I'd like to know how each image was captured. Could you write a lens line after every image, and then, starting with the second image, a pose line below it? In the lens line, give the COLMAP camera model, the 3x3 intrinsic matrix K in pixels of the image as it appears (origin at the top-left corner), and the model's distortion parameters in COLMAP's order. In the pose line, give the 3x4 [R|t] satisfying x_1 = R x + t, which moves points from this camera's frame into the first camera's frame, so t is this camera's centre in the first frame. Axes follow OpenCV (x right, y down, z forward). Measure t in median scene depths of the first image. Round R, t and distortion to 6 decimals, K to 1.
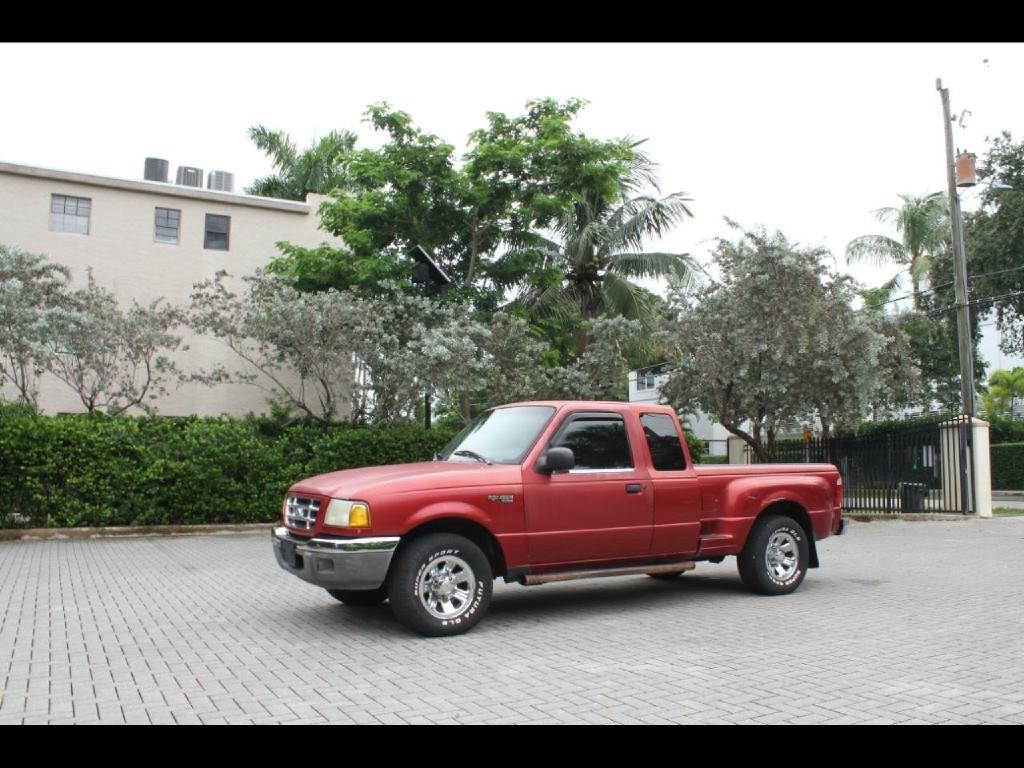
lens RADIAL K [[850.7, 0, 514.6], [0, 850.7, 402.9], [0, 0, 1]] dist [-0.158410, 0.131765]
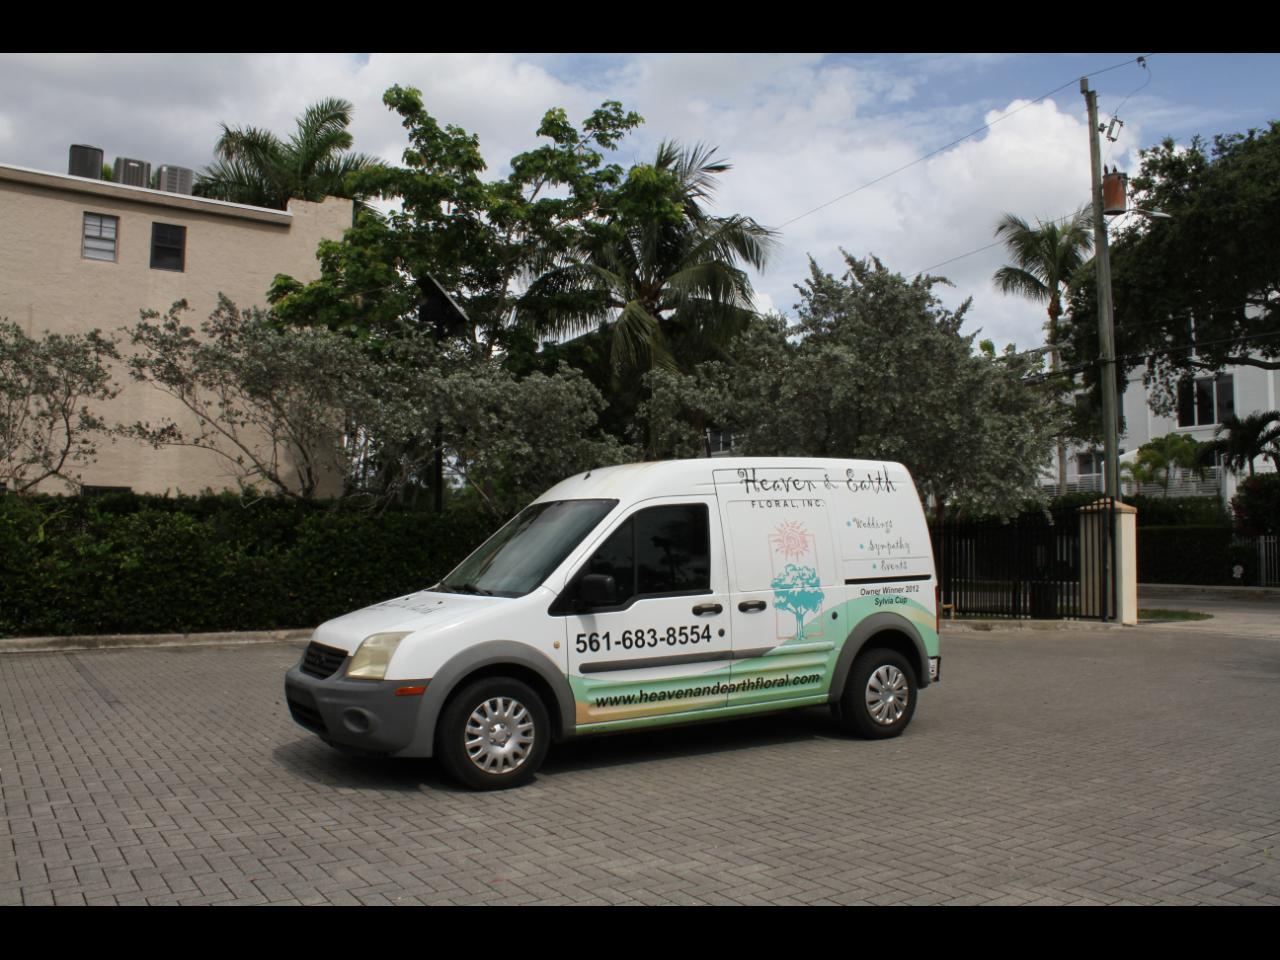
lens RADIAL K [[1063.4, 0, 641.5], [0, 1063.4, 483.9], [0, 0, 1]] dist [-0.158410, 0.131765]
pose [[0.996919, 0.009911, 0.077807, 0.009700], [-0.011543, 0.999722, 0.020552, -0.015104], [-0.077581, -0.021386, 0.996757, 0.017091]]
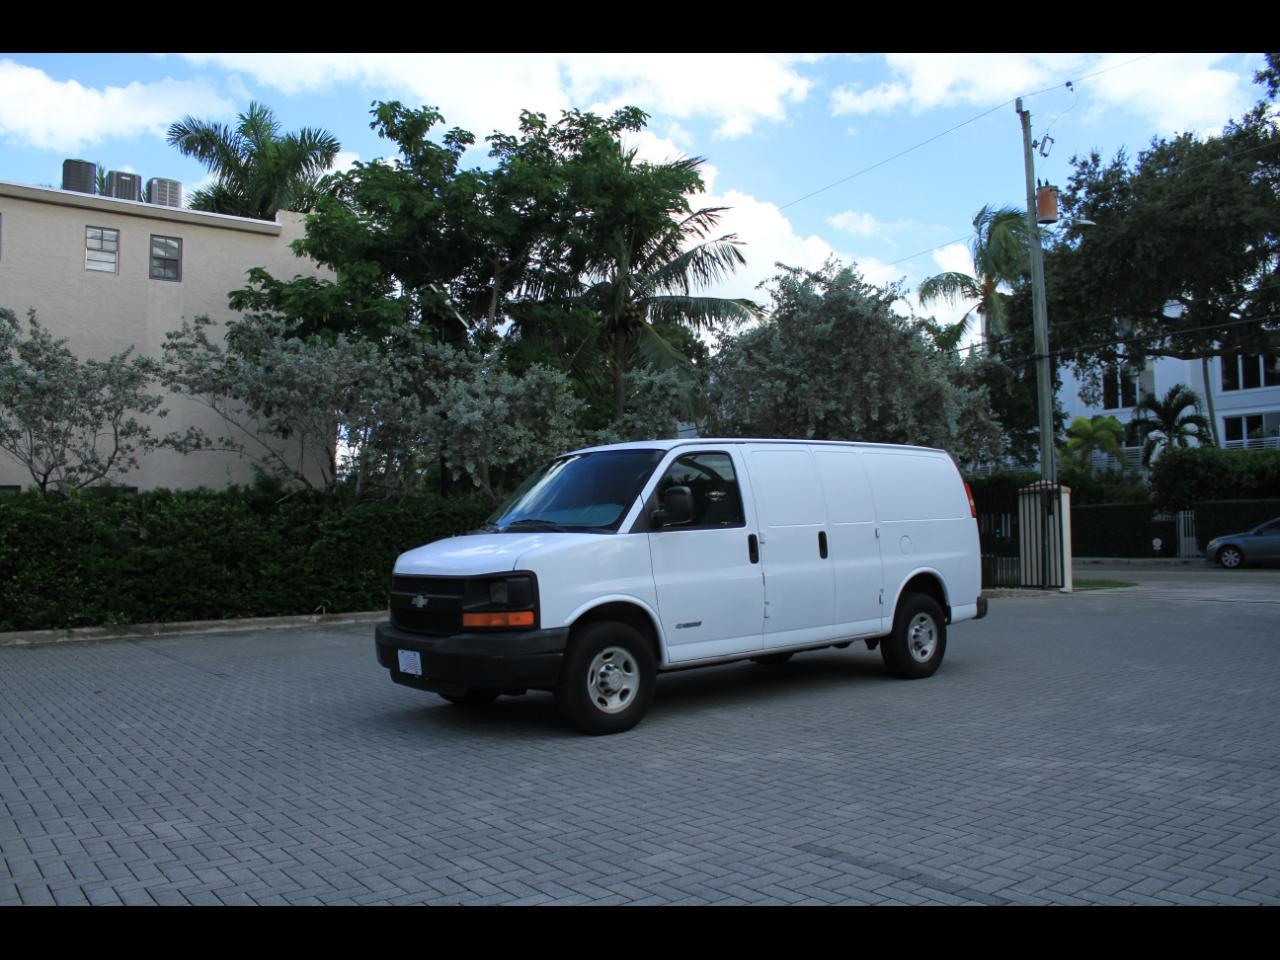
lens RADIAL K [[1063.4, 0, 639.2], [0, 1063.4, 486.3], [0, 0, 1]] dist [-0.158410, 0.131765]
pose [[0.990627, -0.010396, 0.136202, -0.057417], [0.005691, 0.999375, 0.034891, -0.021885], [-0.136480, -0.033789, 0.990066, -0.084407]]
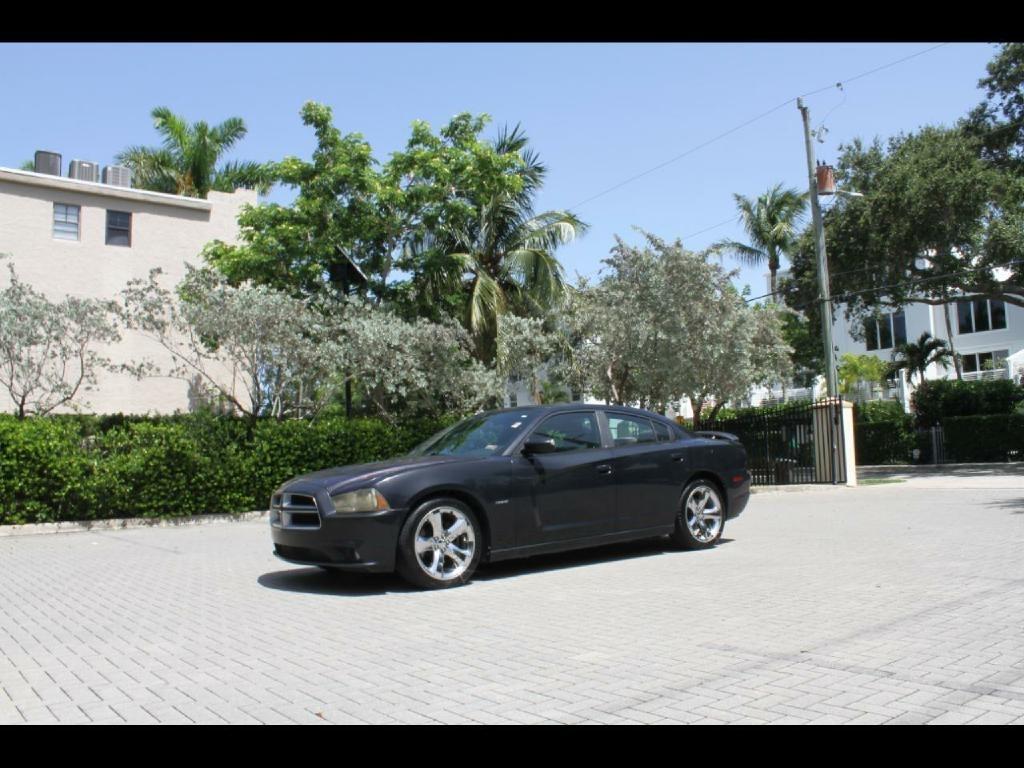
lens RADIAL K [[850.7, 0, 511.8], [0, 850.7, 388.6], [0, 0, 1]] dist [-0.158410, 0.131765]
pose [[0.986609, -0.017973, 0.162108, -0.078253], [0.019369, 0.999788, -0.007036, 0.003598], [-0.161947, 0.010082, 0.986748, -0.068987]]
